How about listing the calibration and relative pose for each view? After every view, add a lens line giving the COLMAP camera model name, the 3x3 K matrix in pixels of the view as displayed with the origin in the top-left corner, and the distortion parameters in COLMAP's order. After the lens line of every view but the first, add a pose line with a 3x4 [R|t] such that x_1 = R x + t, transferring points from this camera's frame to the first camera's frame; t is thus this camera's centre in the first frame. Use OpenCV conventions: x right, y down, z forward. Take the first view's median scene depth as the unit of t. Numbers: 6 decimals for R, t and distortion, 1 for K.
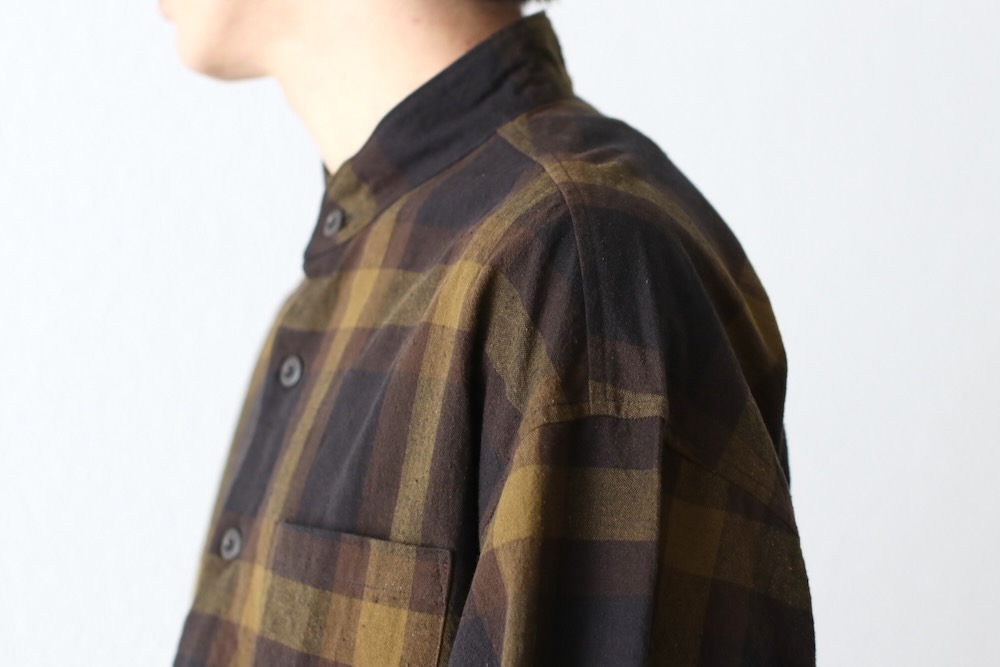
lens RADIAL K [[2348.1, 0, 500.0], [0, 2348.1, 333.5], [0, 0, 1]] dist [-0.086236, -0.026918]
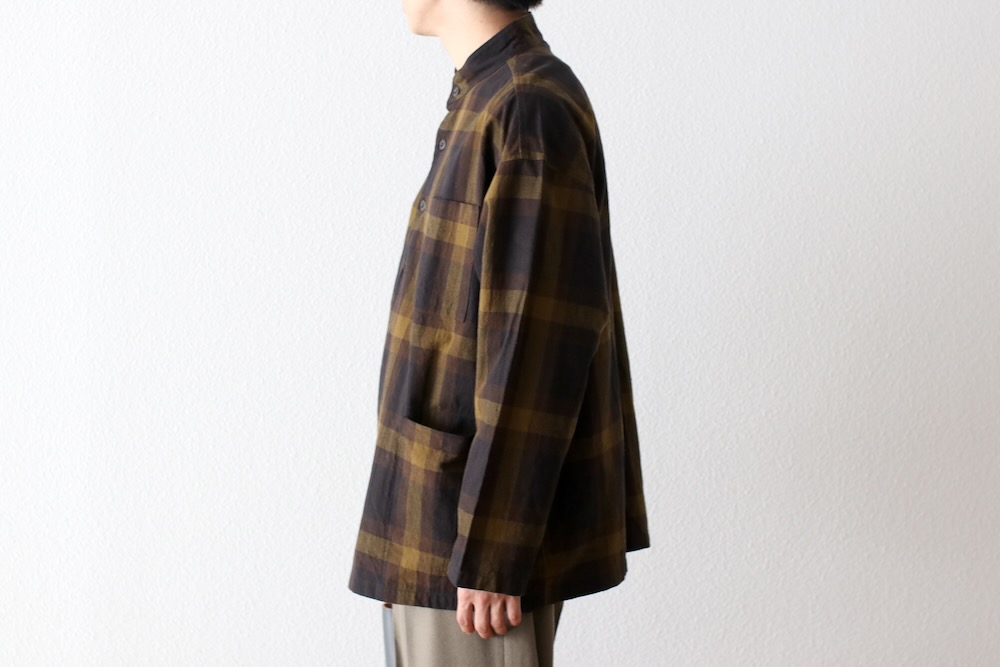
lens RADIAL K [[2325.2, 0, 499.3], [0, 2325.2, 222.3], [0, 0, 1]] dist [-0.054051, -0.323713]
pose [[0.983159, -0.006525, -0.182637, 0.507650], [0.022536, 0.996063, 0.085730, -0.133970], [0.181359, -0.088402, 0.979436, -1.807655]]
